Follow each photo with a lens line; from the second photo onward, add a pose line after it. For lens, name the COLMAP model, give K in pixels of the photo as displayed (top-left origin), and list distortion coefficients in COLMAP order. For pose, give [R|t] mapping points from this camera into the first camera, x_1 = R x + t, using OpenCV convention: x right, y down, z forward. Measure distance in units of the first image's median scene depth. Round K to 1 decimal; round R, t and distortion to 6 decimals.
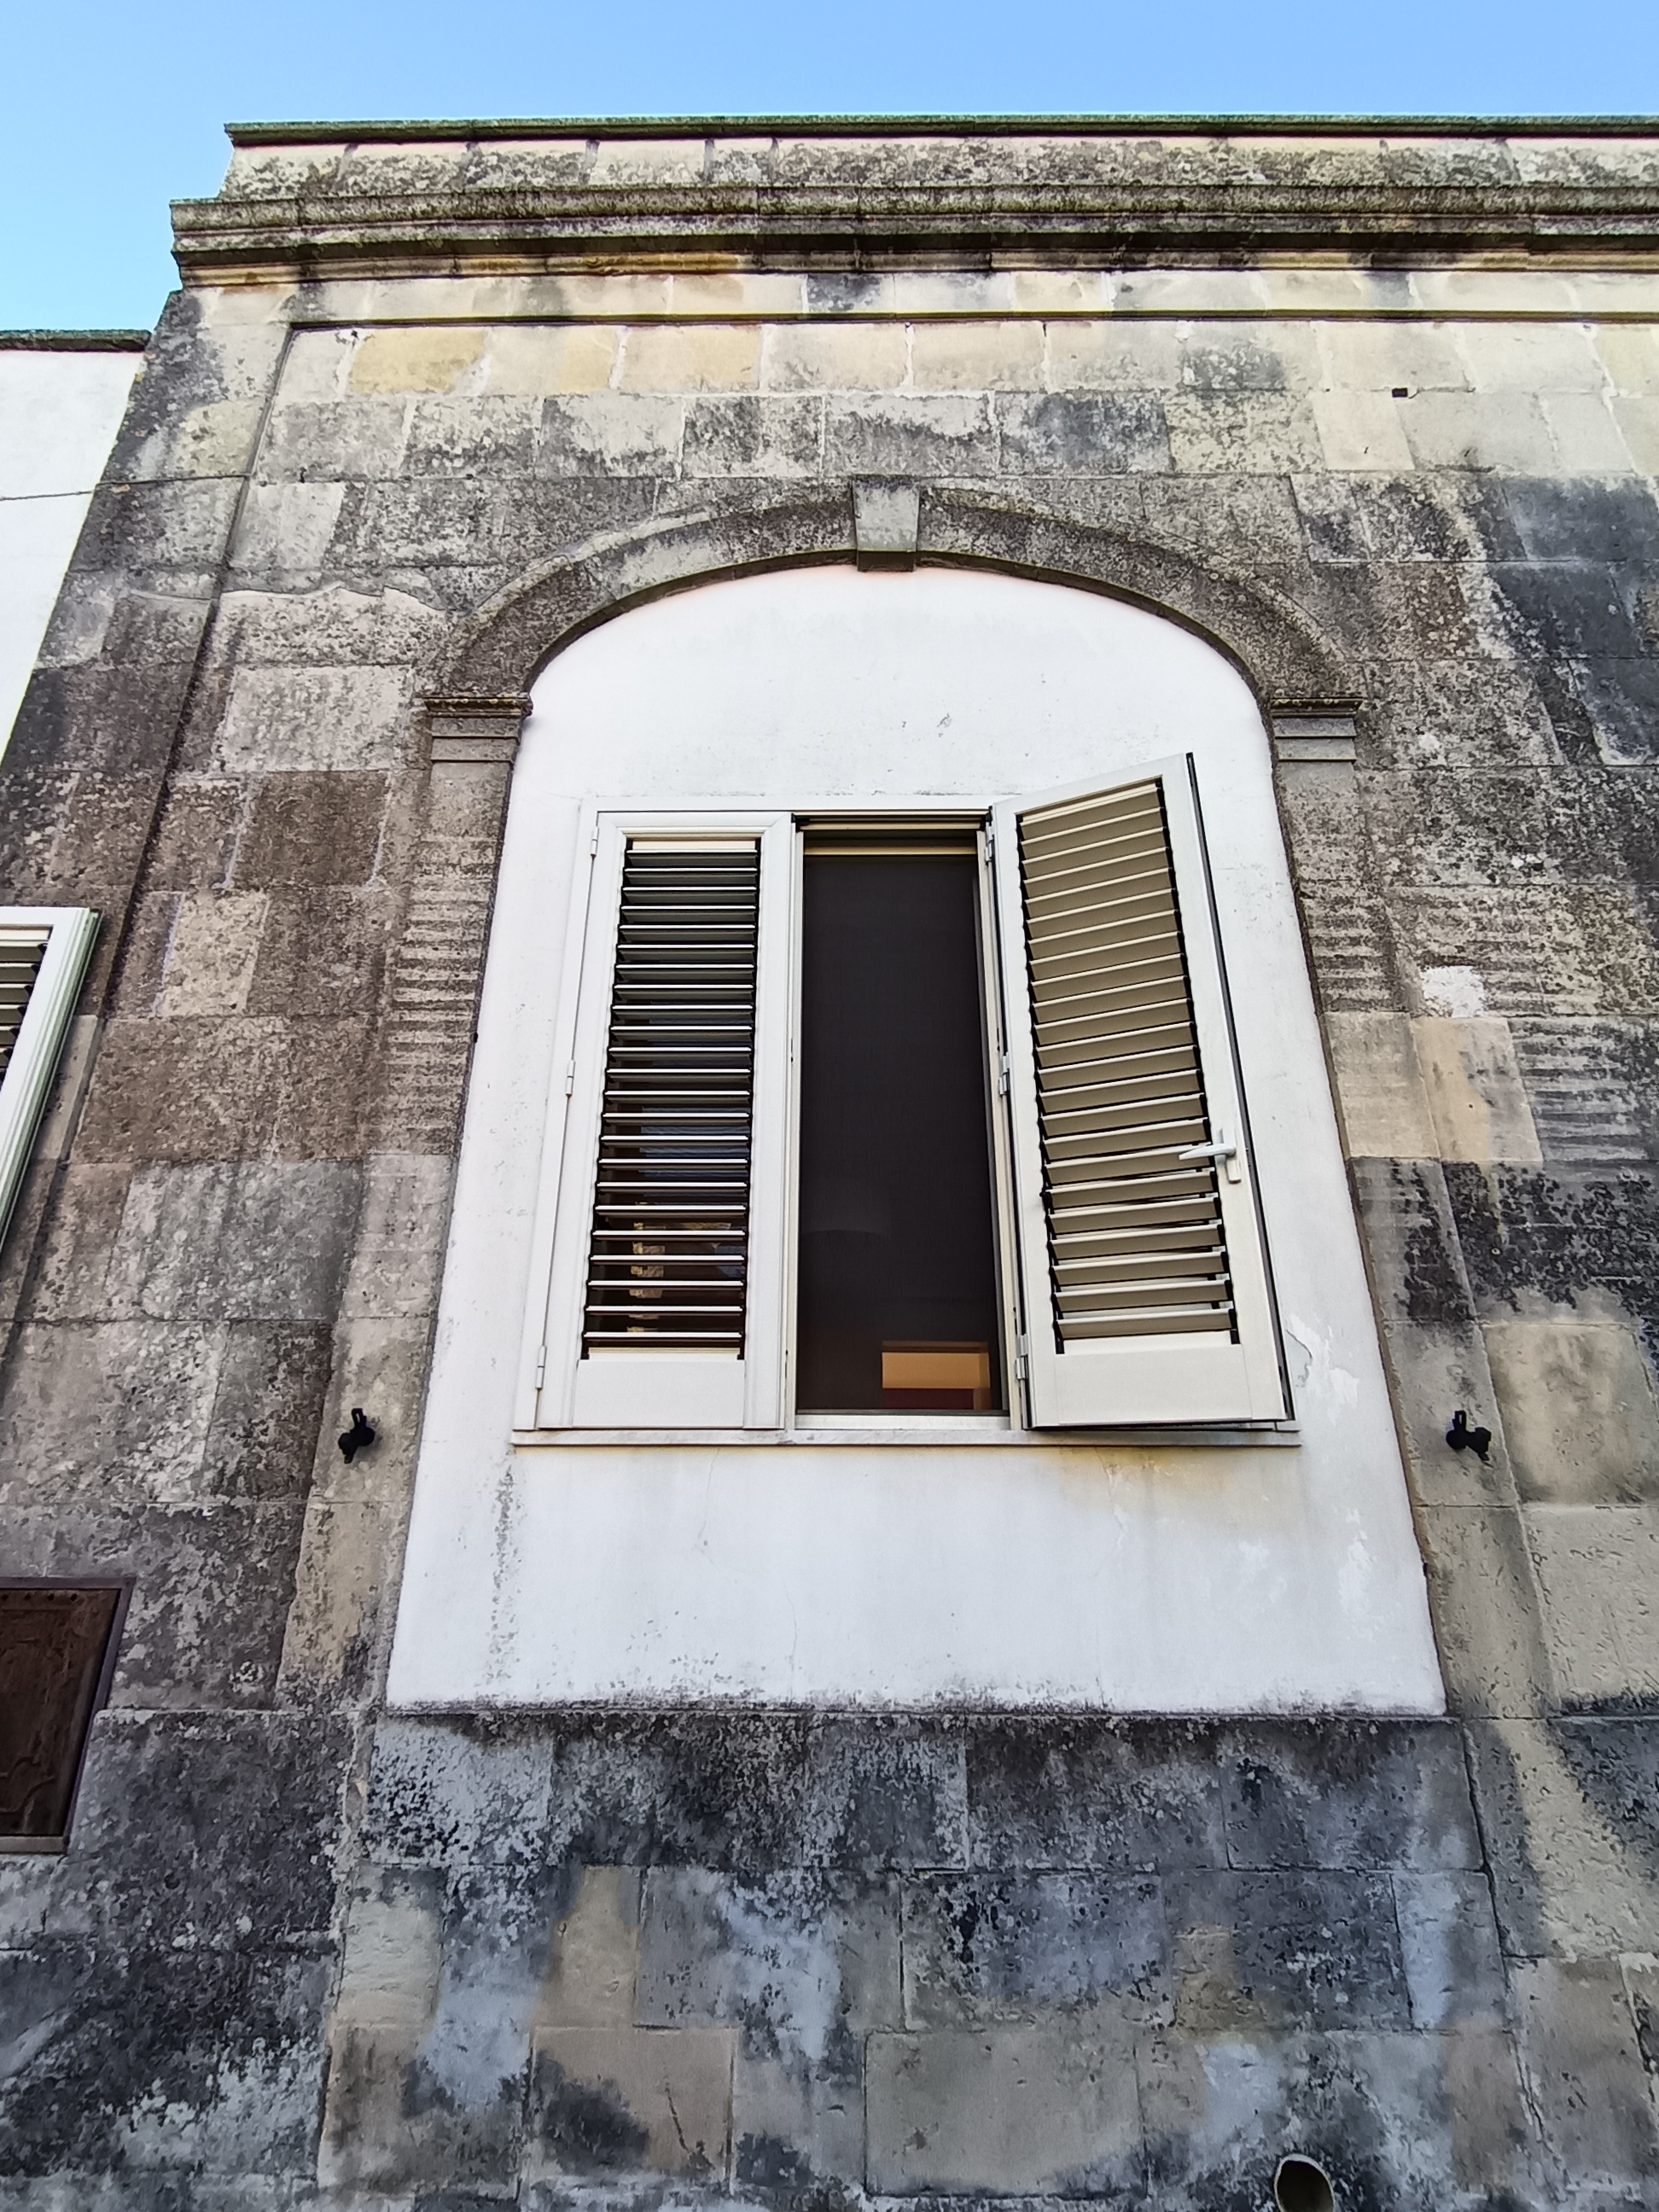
lens RADIAL K [[1037.2, 0, 834.3], [0, 1037.2, 1103.5], [0, 0, 1]] dist [0.002248, -0.005303]
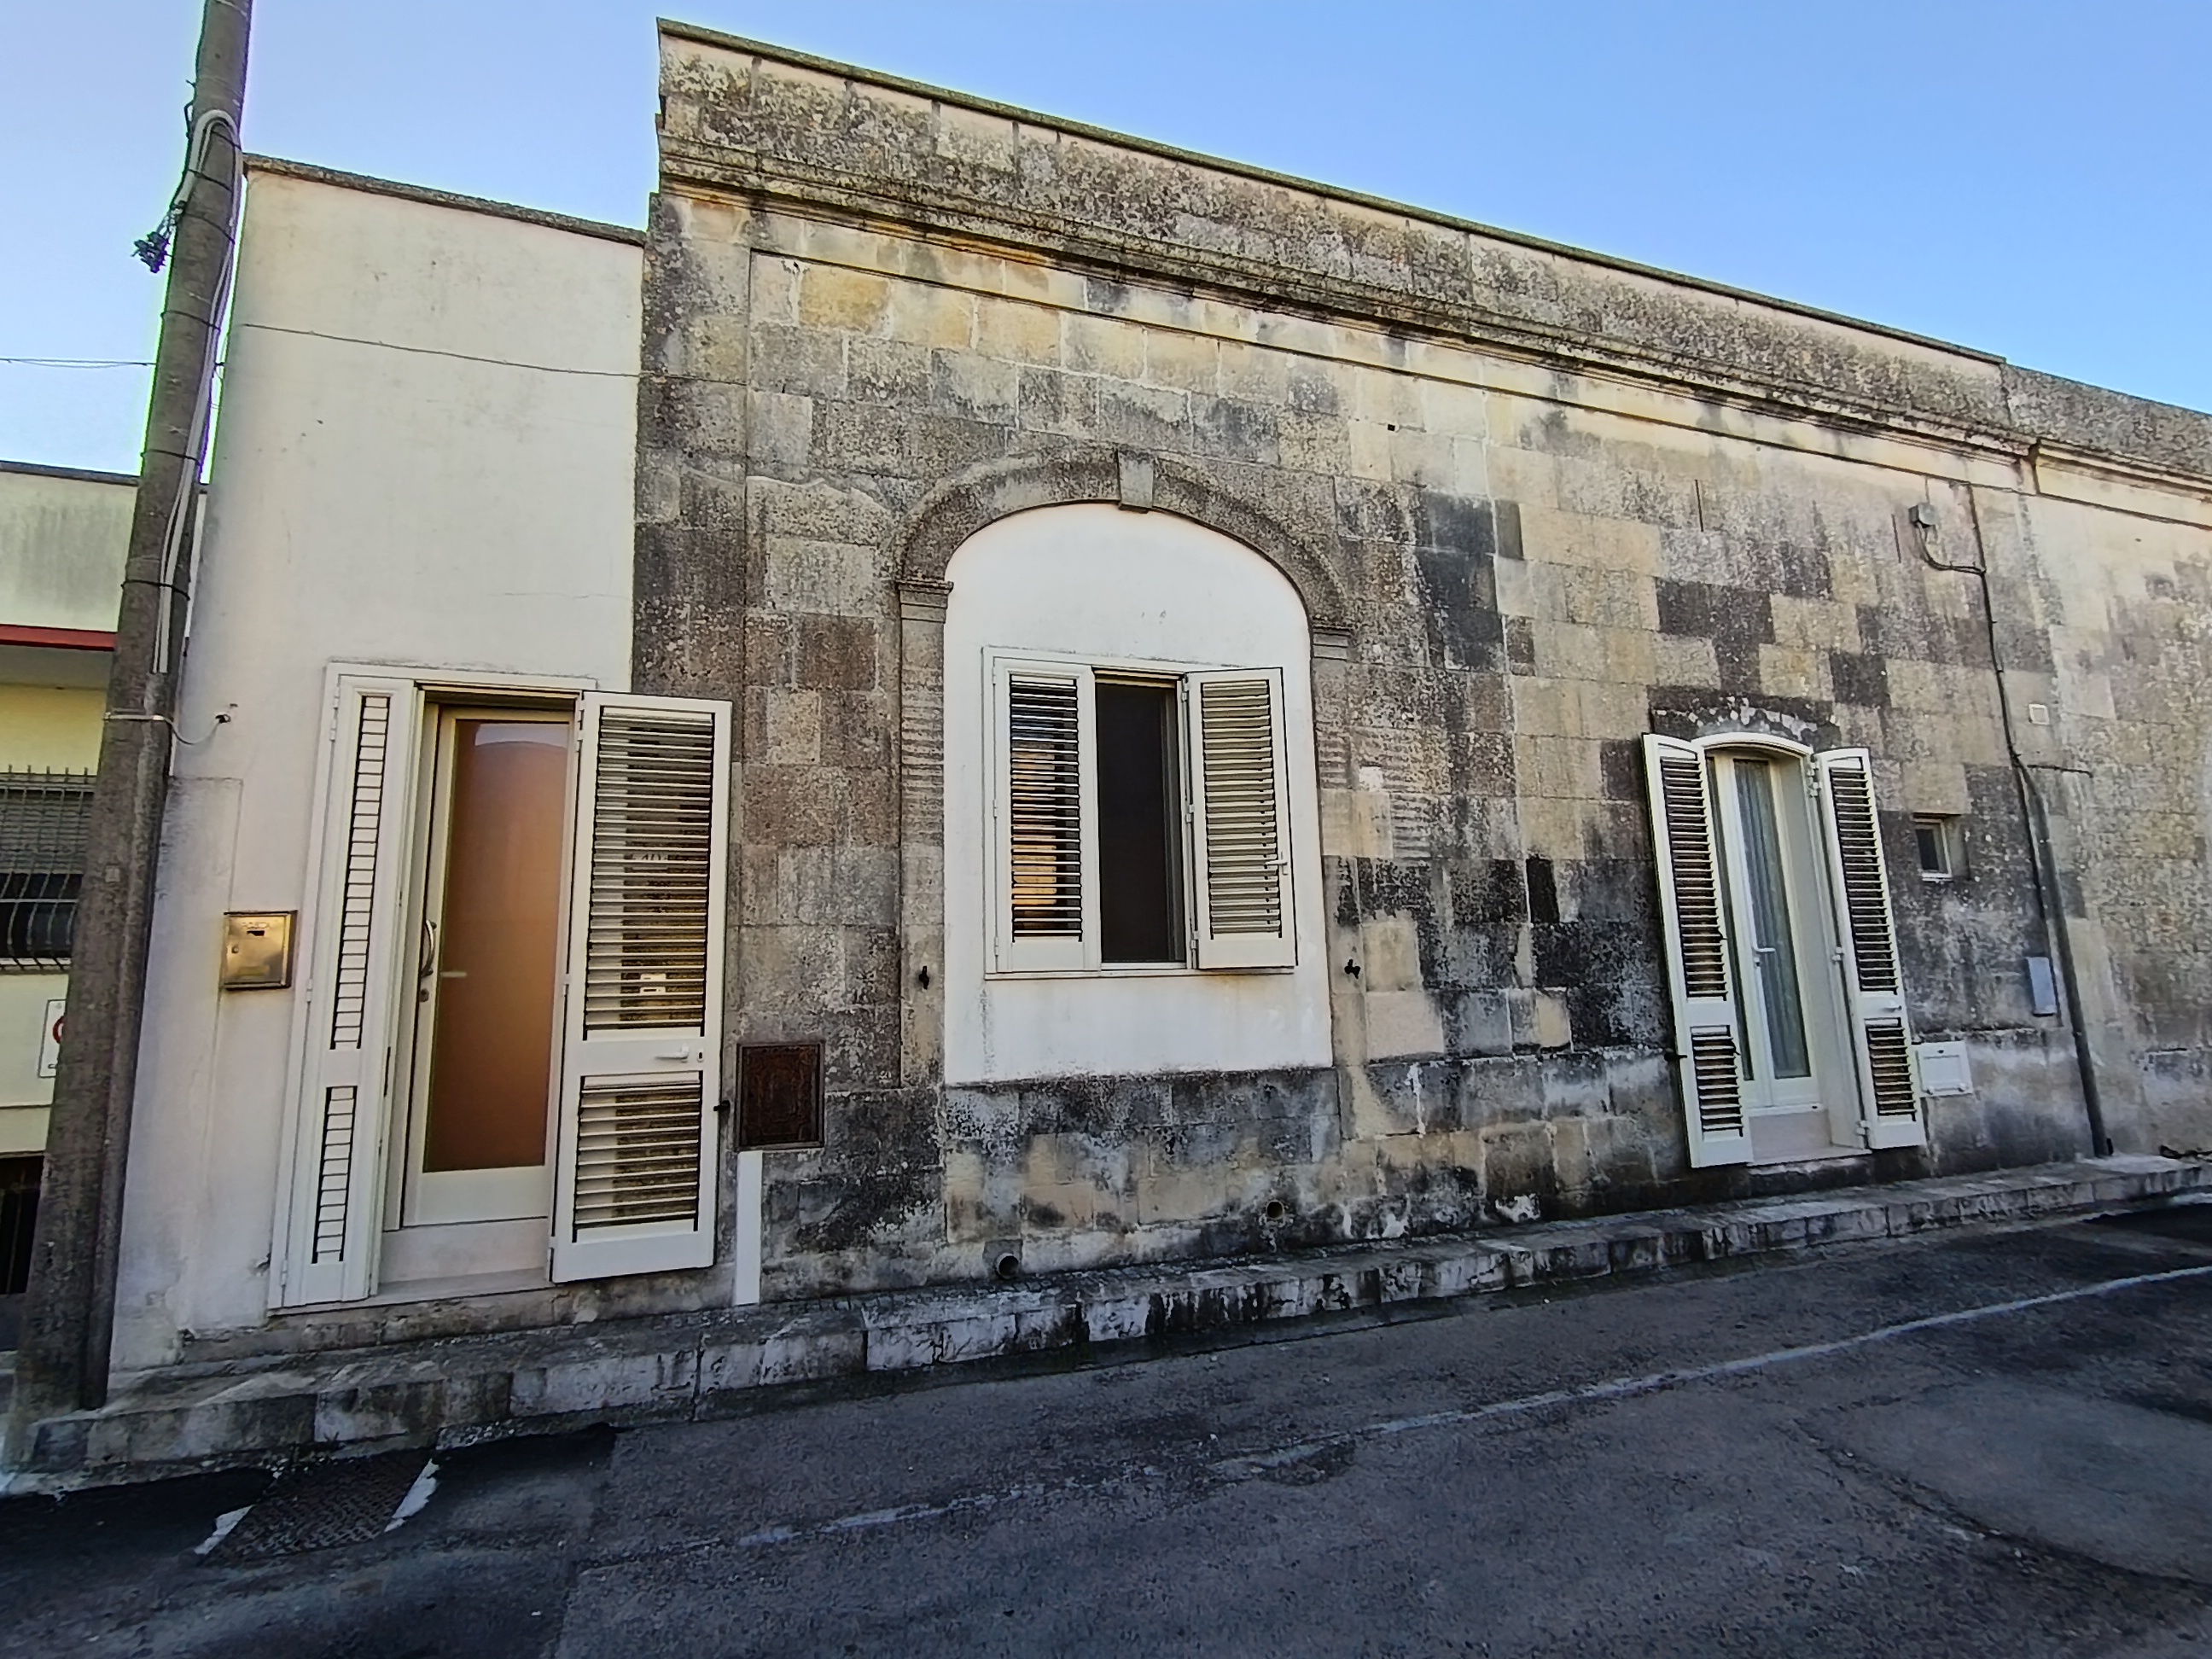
lens RADIAL K [[1037.2, 0, 1103.6], [0, 1037.2, 820.8], [0, 0, 1]] dist [0.002248, -0.005303]
pose [[0.946233, 0.027648, 0.322303, -0.688691], [-0.095595, 0.975742, 0.196951, -0.410671], [-0.309039, -0.217172, 0.925922, -0.945540]]
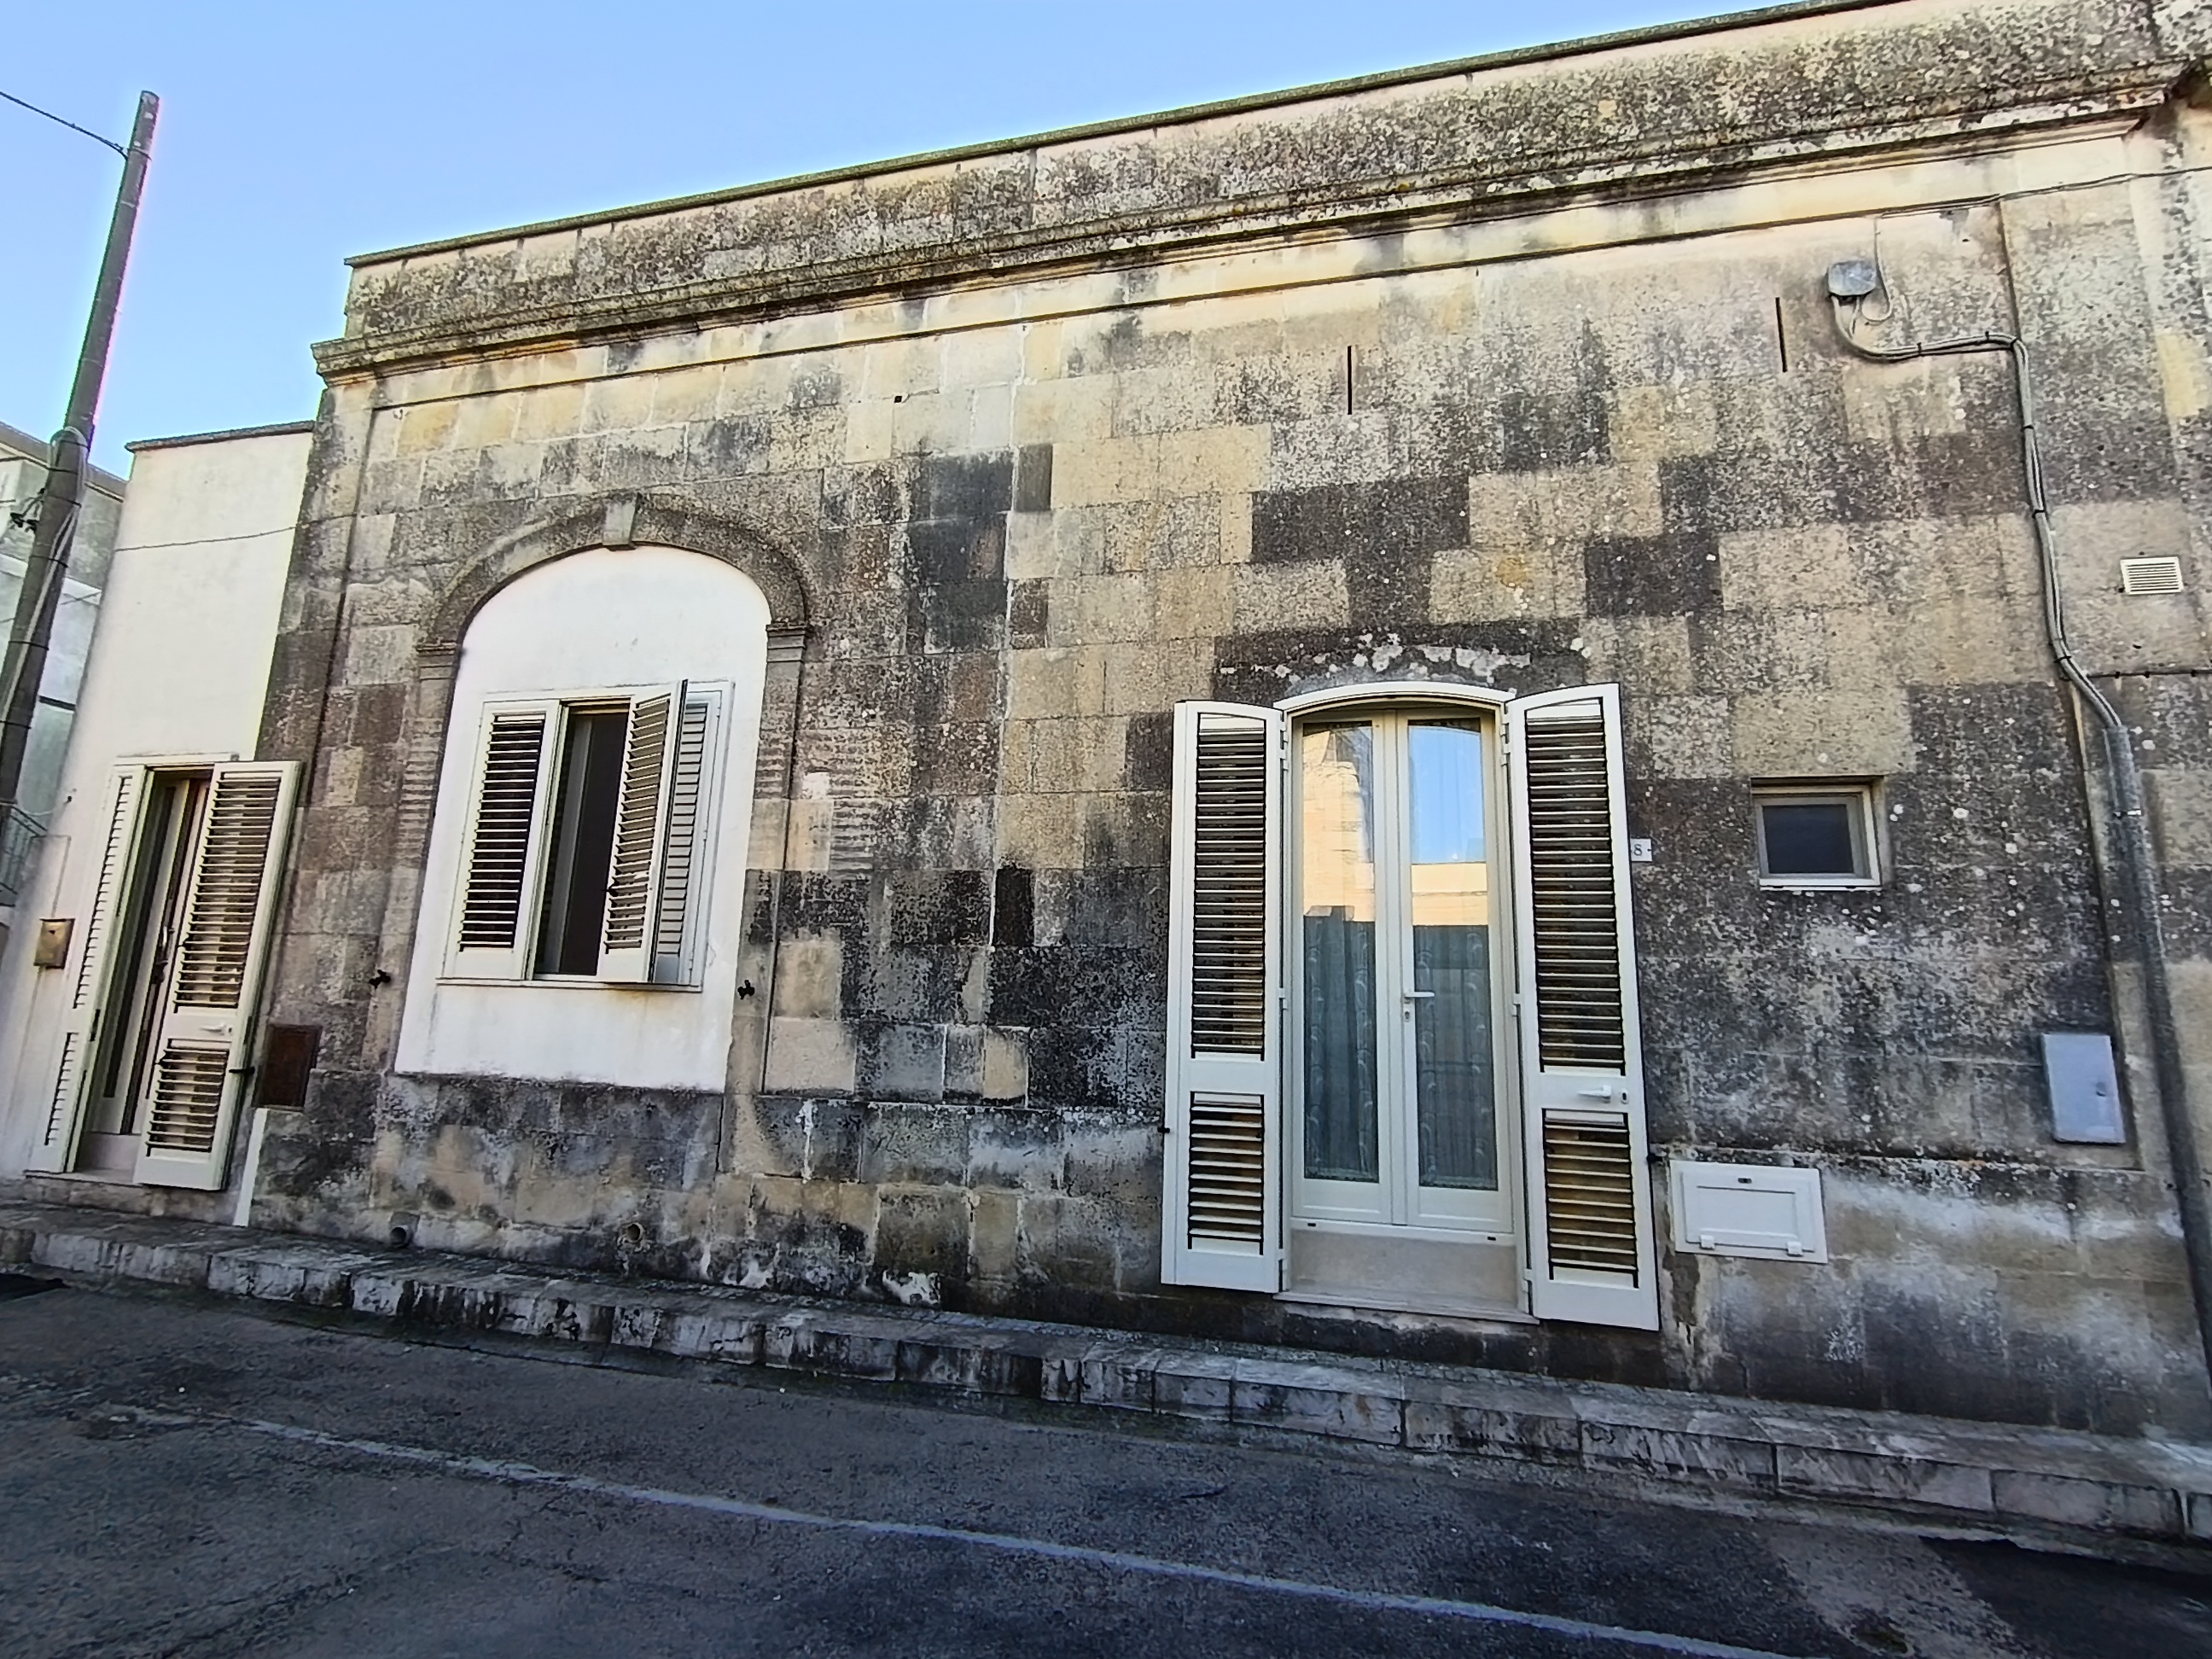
lens RADIAL K [[1037.2, 0, 1103.9], [0, 1037.2, 817.2], [0, 0, 1]] dist [0.002248, -0.005303]
pose [[0.972993, -0.013068, -0.230465, 1.646736], [0.054641, 0.983061, 0.174946, -0.380777], [0.224275, -0.182815, 0.957225, -0.890959]]
